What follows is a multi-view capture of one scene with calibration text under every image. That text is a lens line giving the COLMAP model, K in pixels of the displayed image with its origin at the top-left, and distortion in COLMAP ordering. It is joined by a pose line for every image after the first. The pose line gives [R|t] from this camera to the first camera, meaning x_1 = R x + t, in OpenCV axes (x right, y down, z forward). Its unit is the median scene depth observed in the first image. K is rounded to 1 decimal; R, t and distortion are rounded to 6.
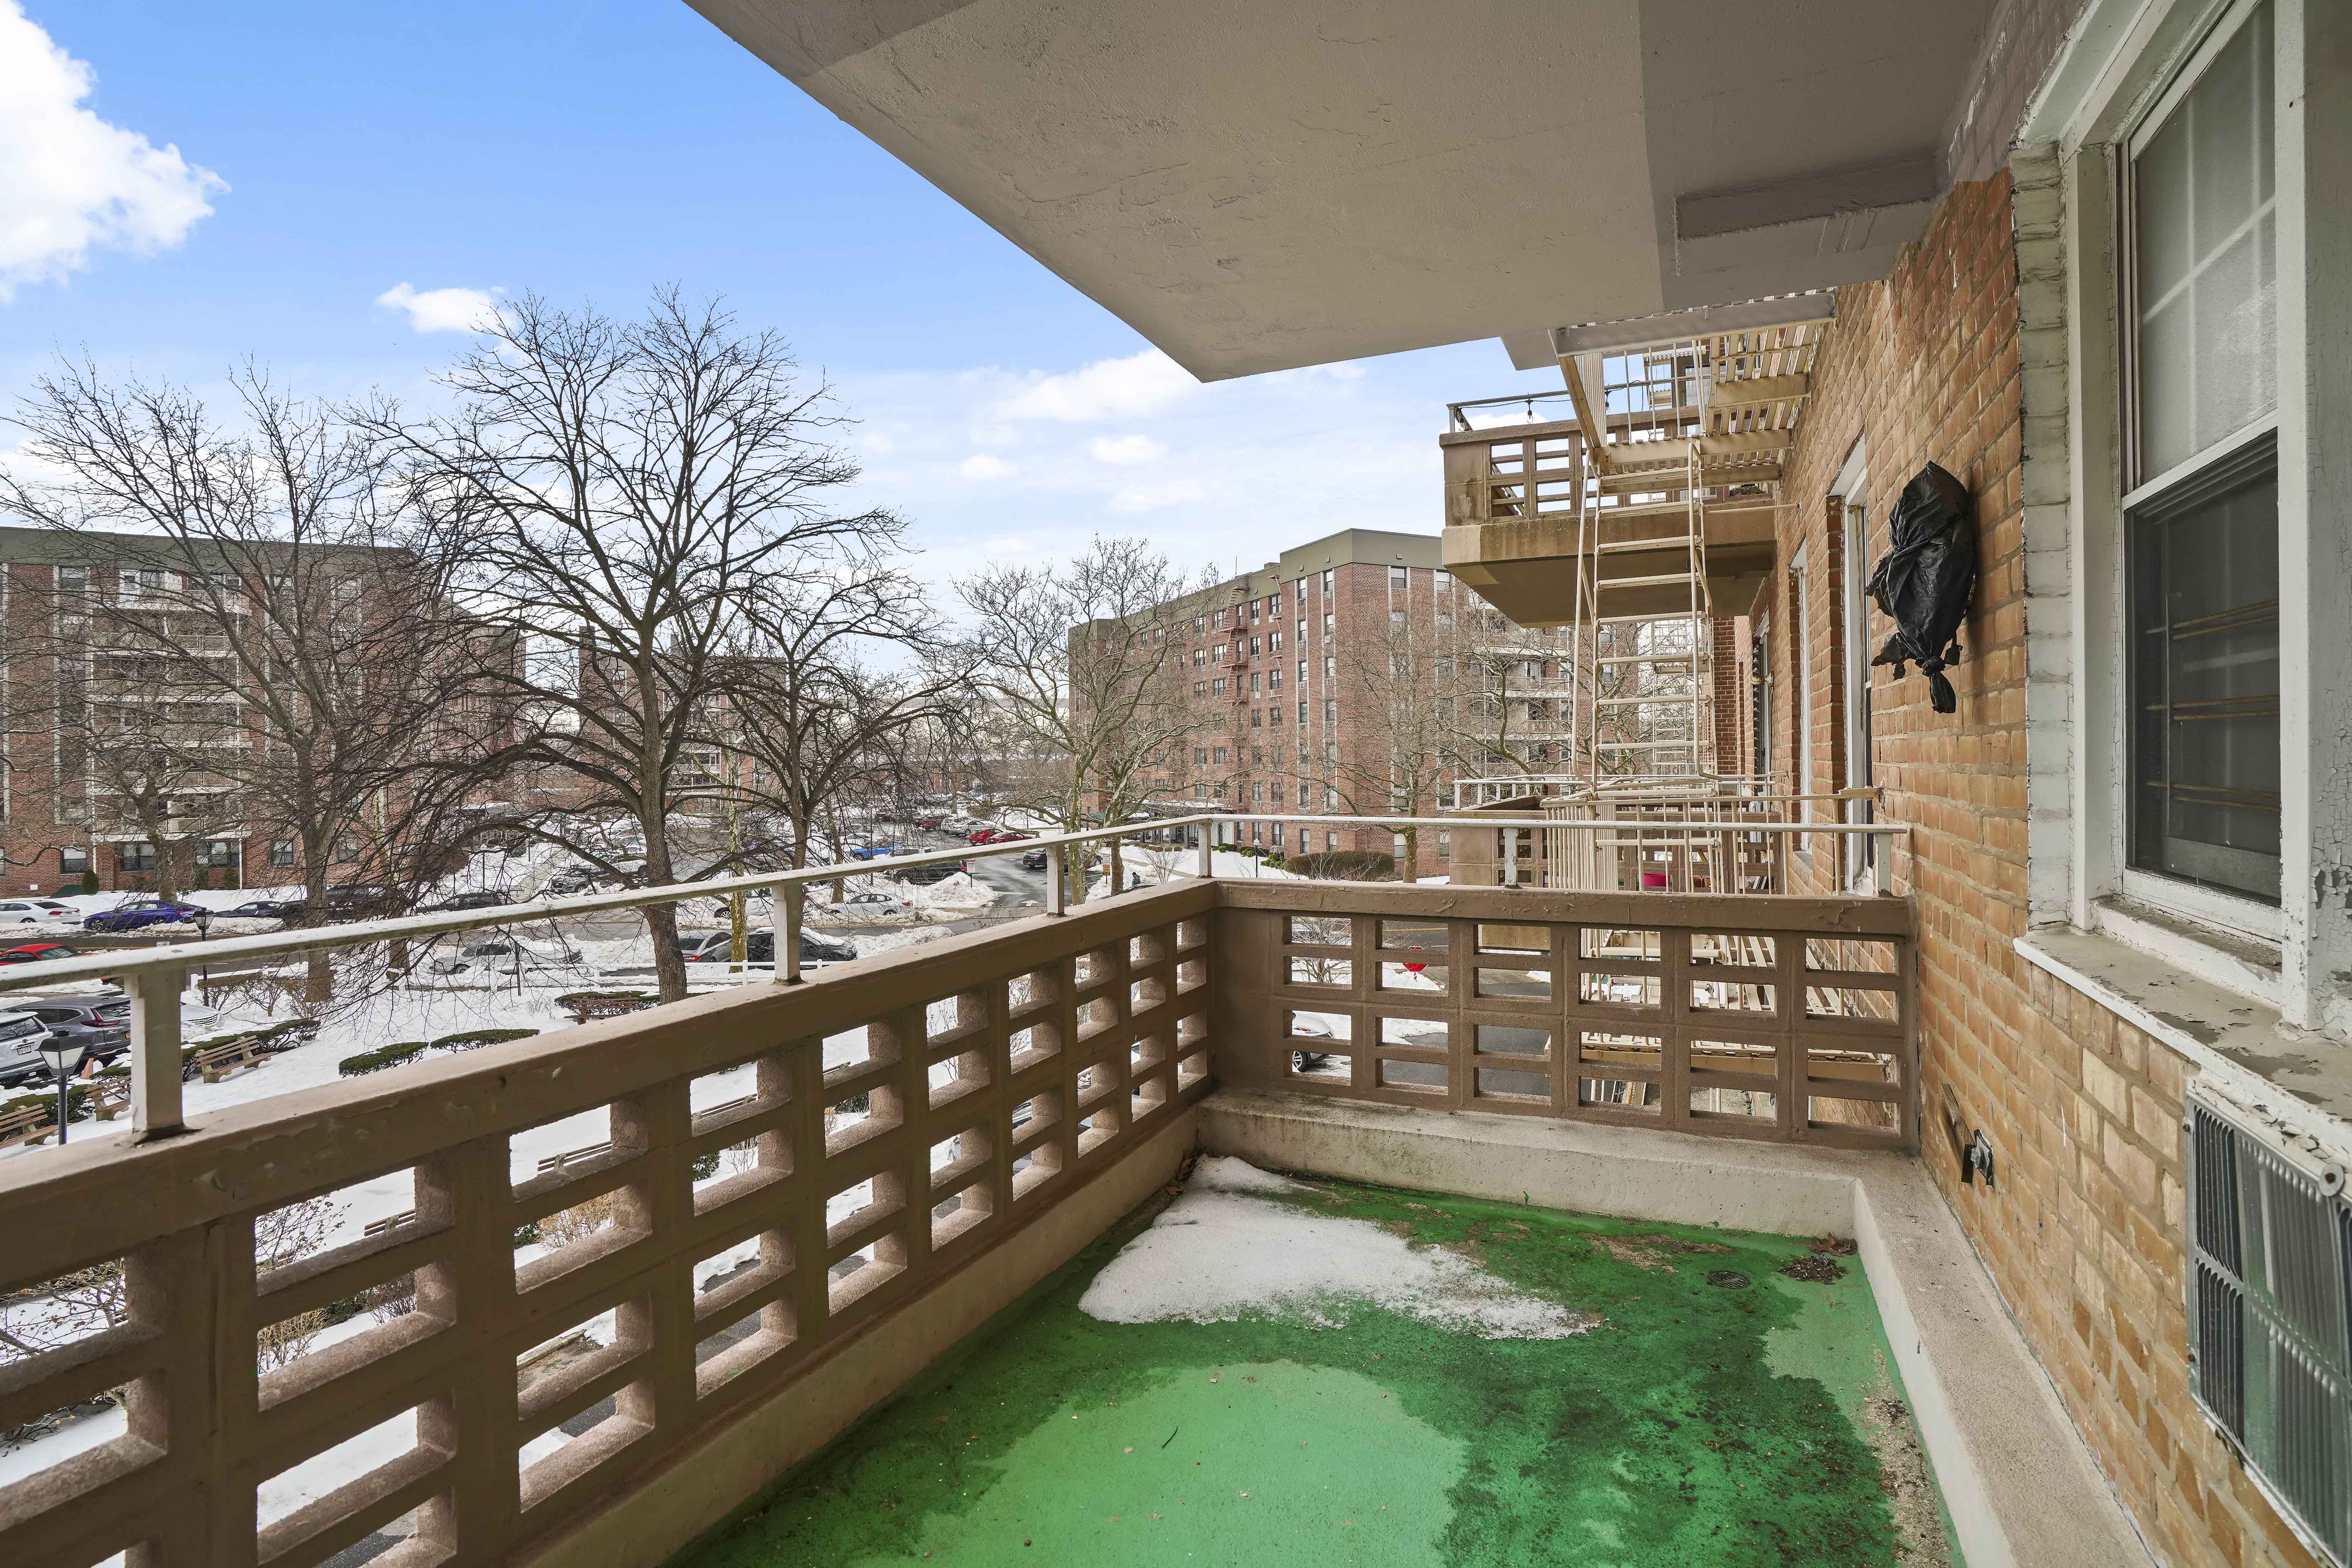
lens RADIAL K [[1132.7, 0, 1181.0], [0, 1132.7, 740.3], [0, 0, 1]] dist [-0.058256, 0.027843]
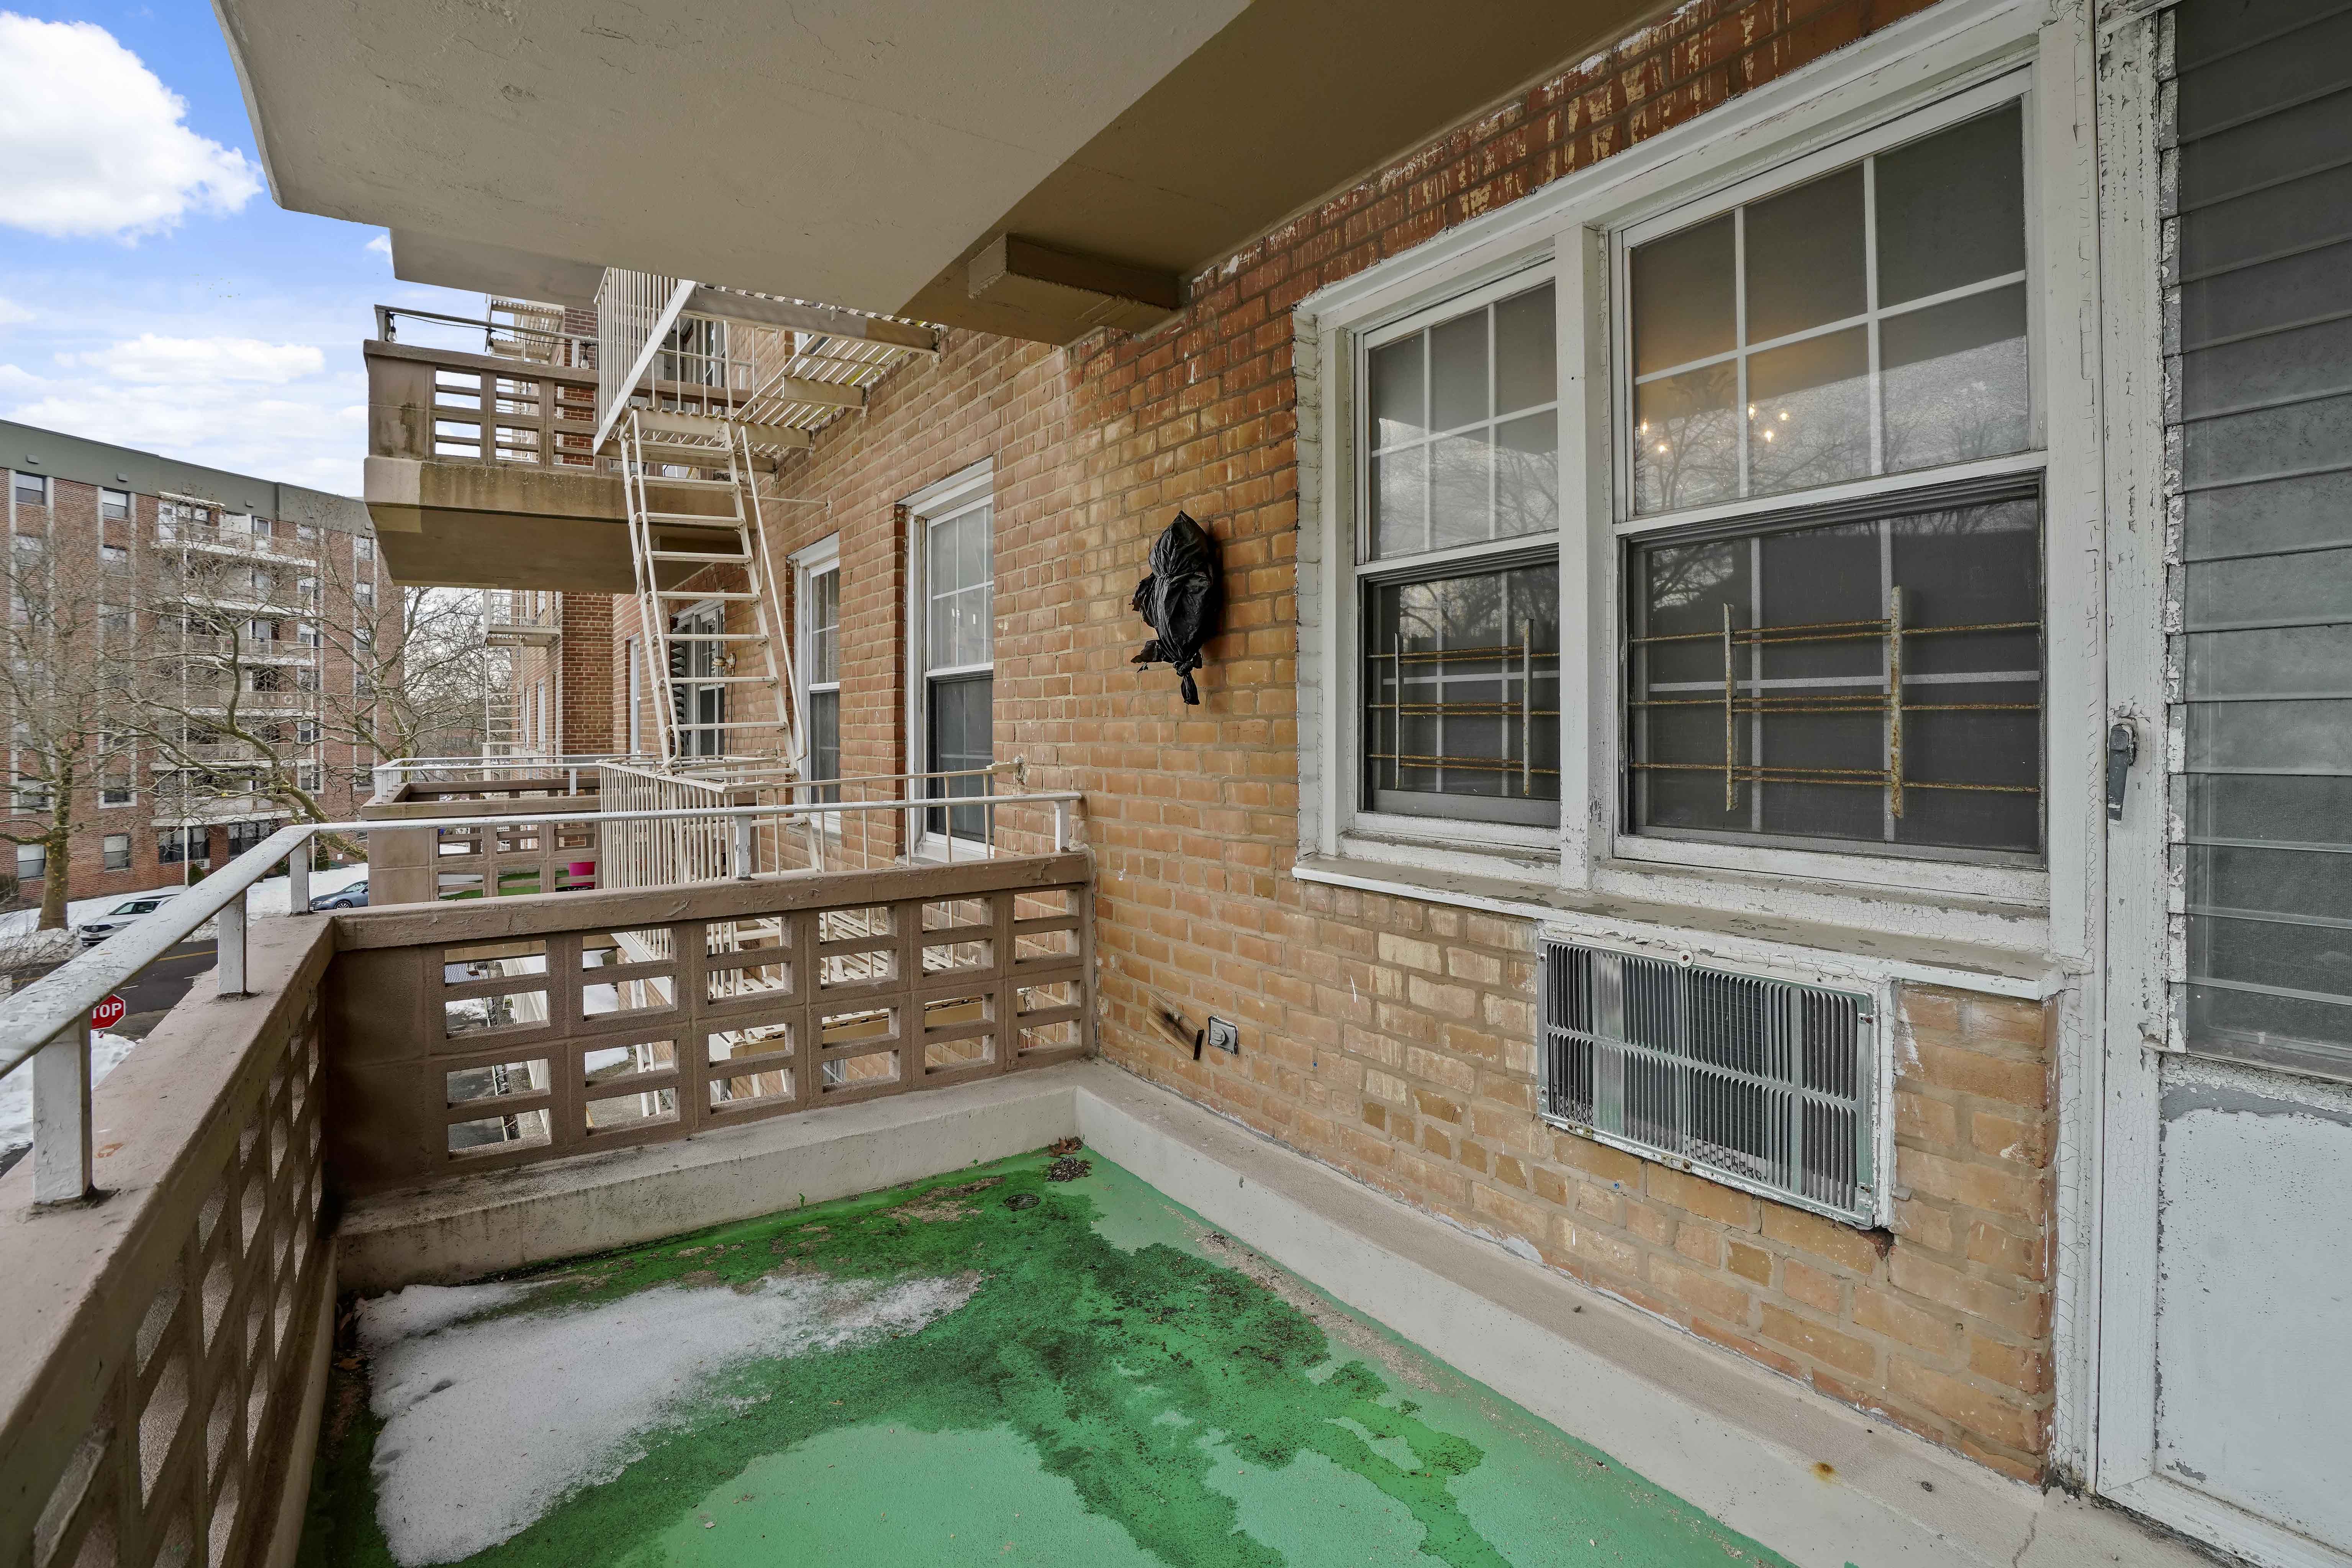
lens RADIAL K [[1144.4, 0, 1180.3], [0, 1144.4, 709.2], [0, 0, 1]] dist [-0.061992, 0.030045]
pose [[0.538783, 0.013869, 0.842331, -0.354071], [-0.006944, 0.999904, -0.012021, -0.002156], [-0.842416, 0.000627, 0.538827, 0.215830]]
